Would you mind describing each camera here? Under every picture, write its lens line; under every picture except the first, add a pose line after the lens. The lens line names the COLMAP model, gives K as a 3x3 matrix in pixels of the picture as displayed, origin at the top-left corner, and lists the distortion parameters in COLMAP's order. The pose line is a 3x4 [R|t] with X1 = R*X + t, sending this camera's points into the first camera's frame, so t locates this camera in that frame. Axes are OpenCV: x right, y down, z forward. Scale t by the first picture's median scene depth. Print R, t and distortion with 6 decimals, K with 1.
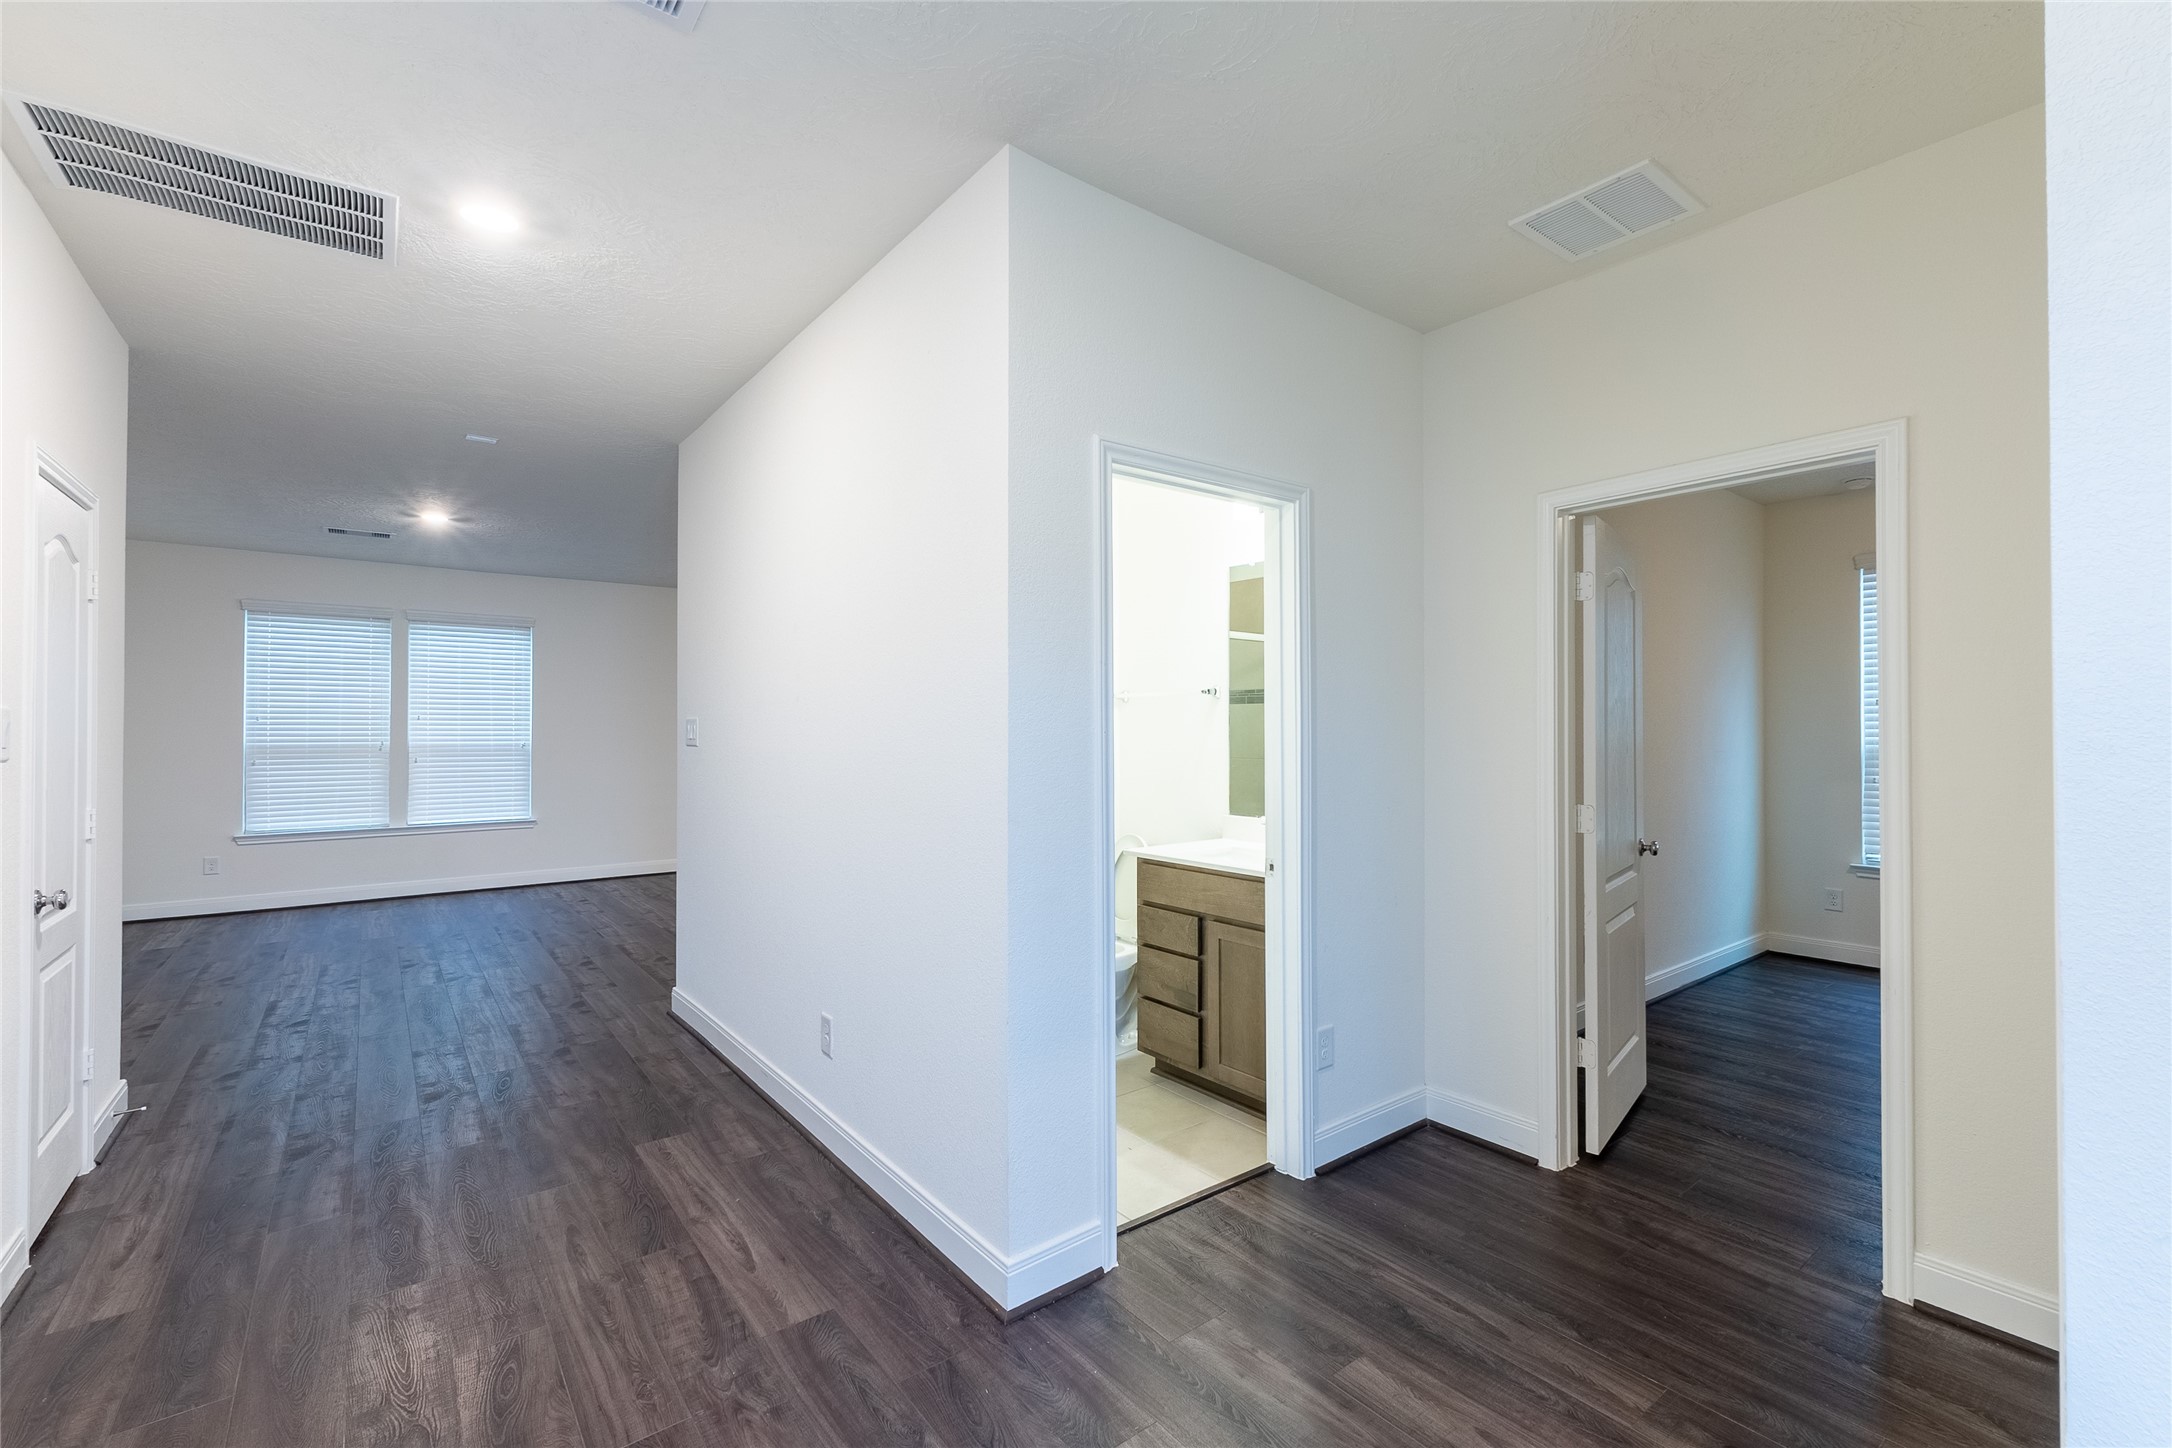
lens RADIAL K [[920.5, 0, 1082.9], [0, 920.5, 721.7], [0, 0, 1]] dist [0.007531, -0.001922]
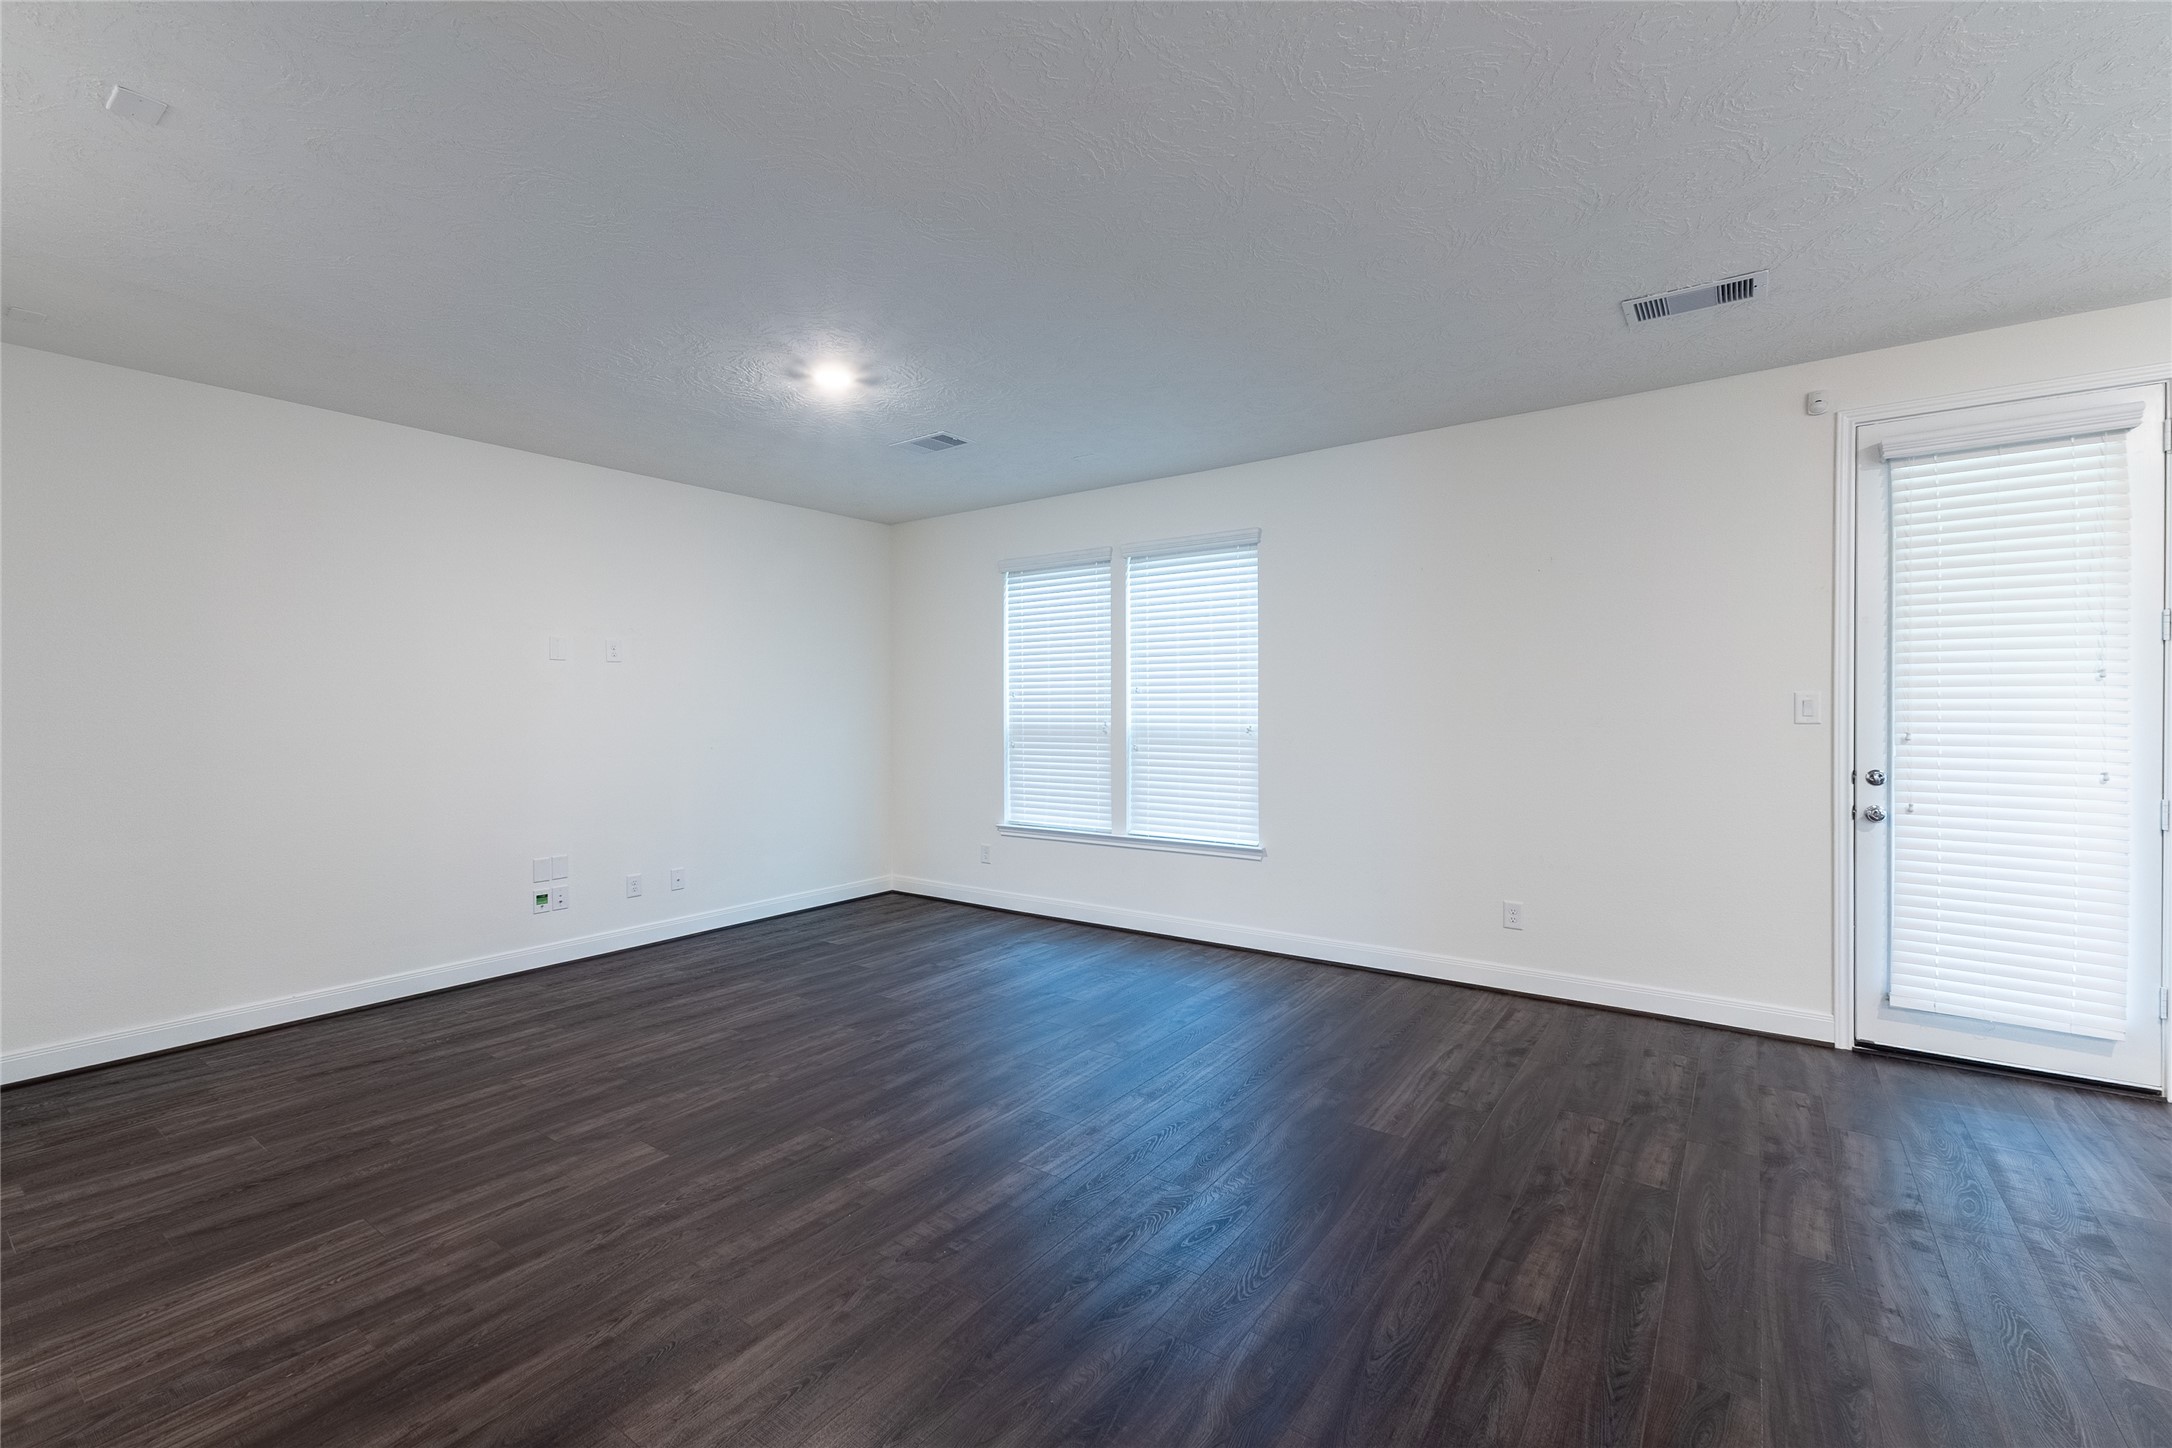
lens RADIAL K [[920.5, 0, 1088.0], [0, 920.5, 716.0], [0, 0, 1]] dist [0.007531, -0.001922]
pose [[0.283690, 0.009817, -0.958866, -0.030643], [0.016853, 0.999742, 0.015222, 0.004622], [0.958768, -0.020479, 0.283451, 0.807276]]
